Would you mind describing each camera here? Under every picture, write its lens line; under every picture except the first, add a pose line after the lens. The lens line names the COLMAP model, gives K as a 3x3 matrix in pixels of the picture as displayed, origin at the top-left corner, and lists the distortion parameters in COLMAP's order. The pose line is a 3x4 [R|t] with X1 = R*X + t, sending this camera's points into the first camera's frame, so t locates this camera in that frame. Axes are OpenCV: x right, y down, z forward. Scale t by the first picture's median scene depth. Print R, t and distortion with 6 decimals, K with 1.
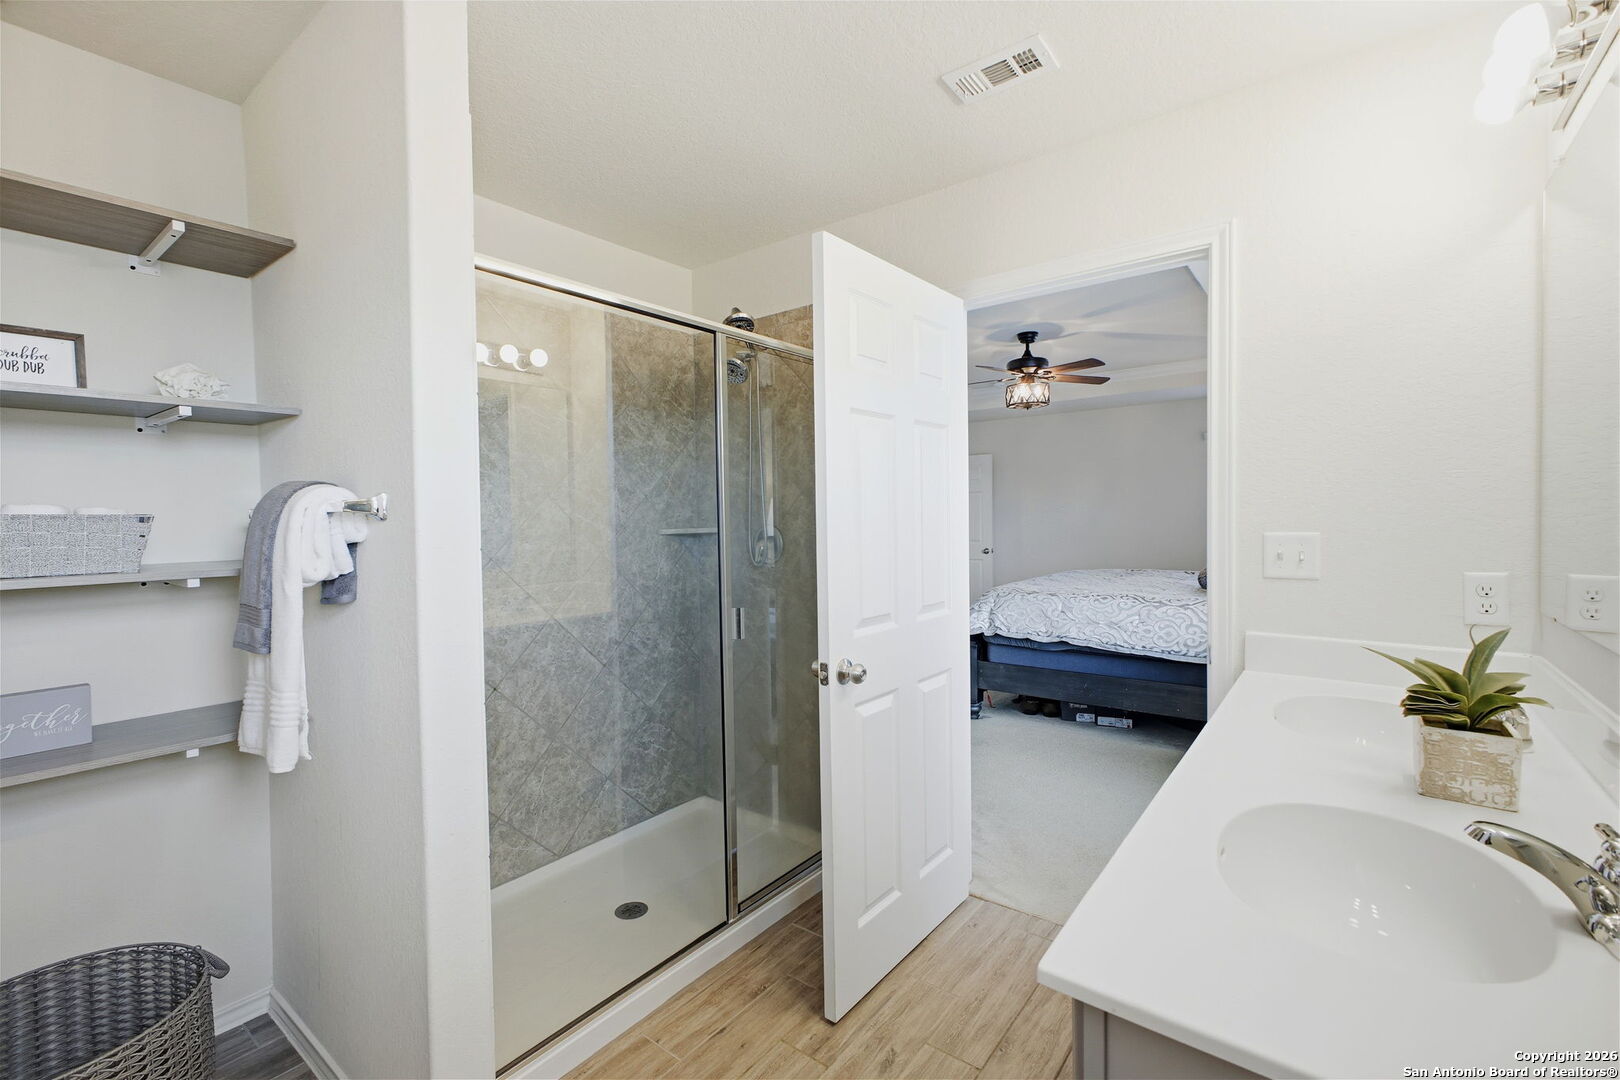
lens RADIAL K [[710.2, 0, 815.9], [0, 710.2, 535.5], [0, 0, 1]] dist [0.005192, -0.000230]
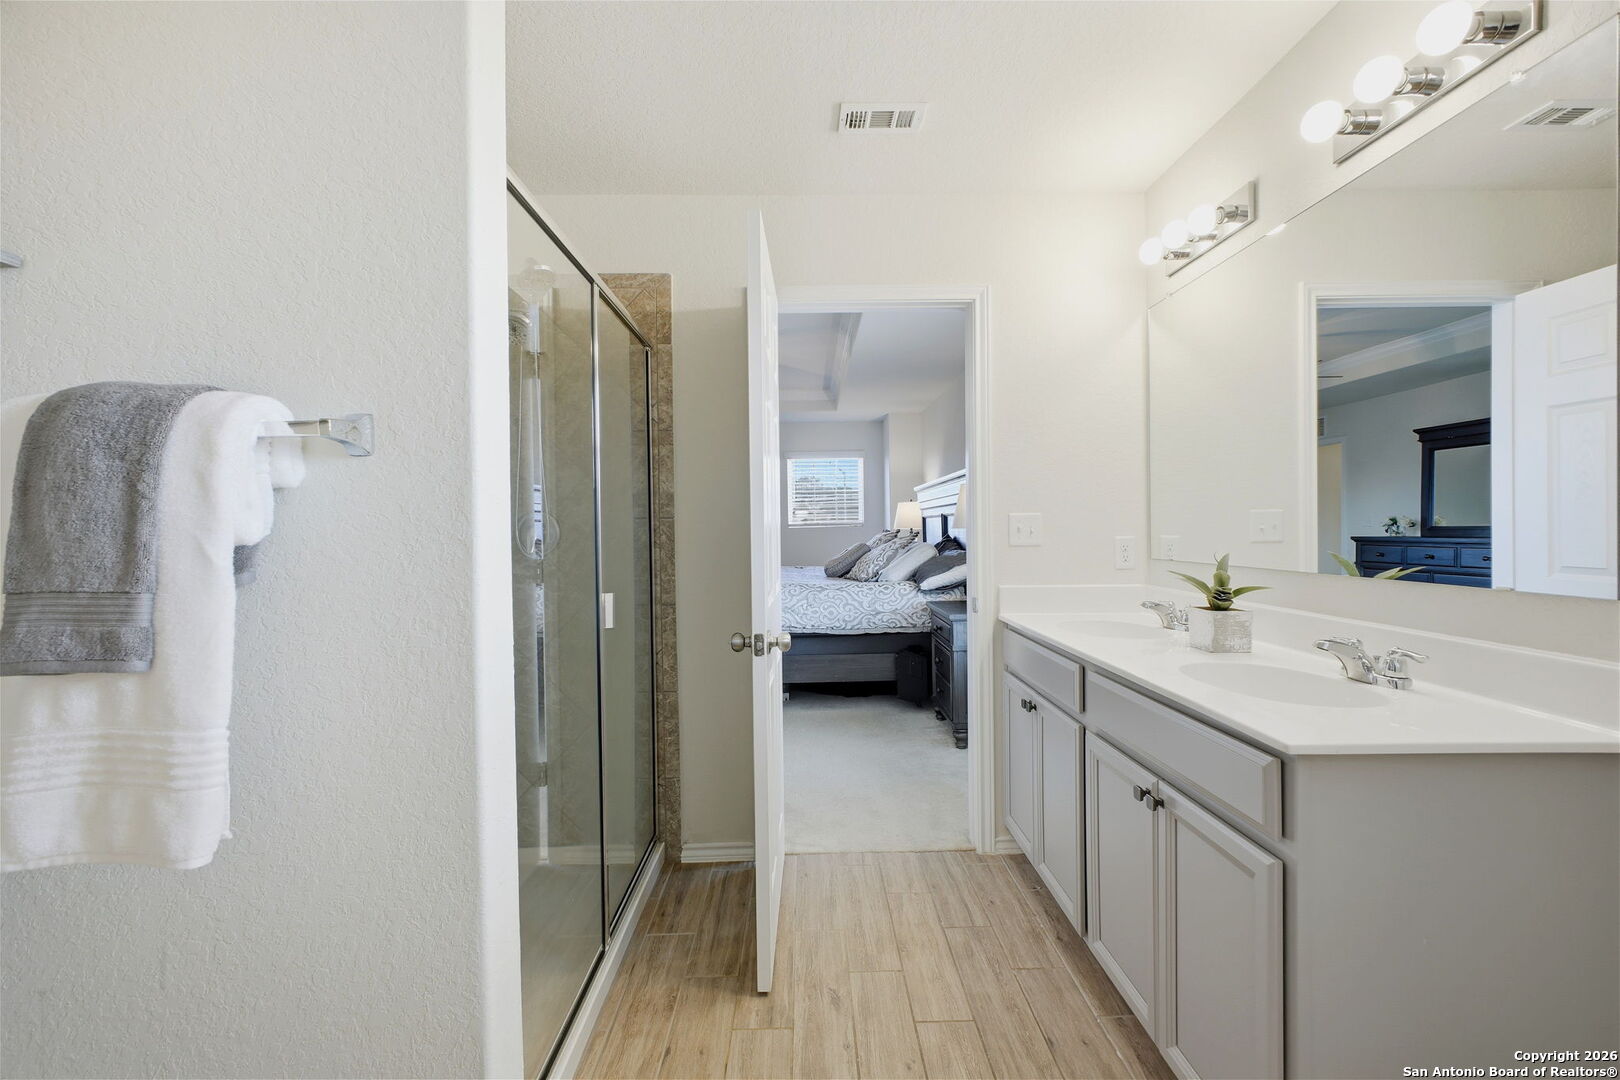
lens RADIAL K [[710.2, 0, 814.5], [0, 710.2, 536.8], [0, 0, 1]] dist [0.005192, -0.000230]
pose [[0.777844, -0.003711, 0.628447, -0.545653], [0.018719, 0.999676, -0.017266, 0.058747], [-0.628179, 0.025194, 0.777661, 0.159029]]
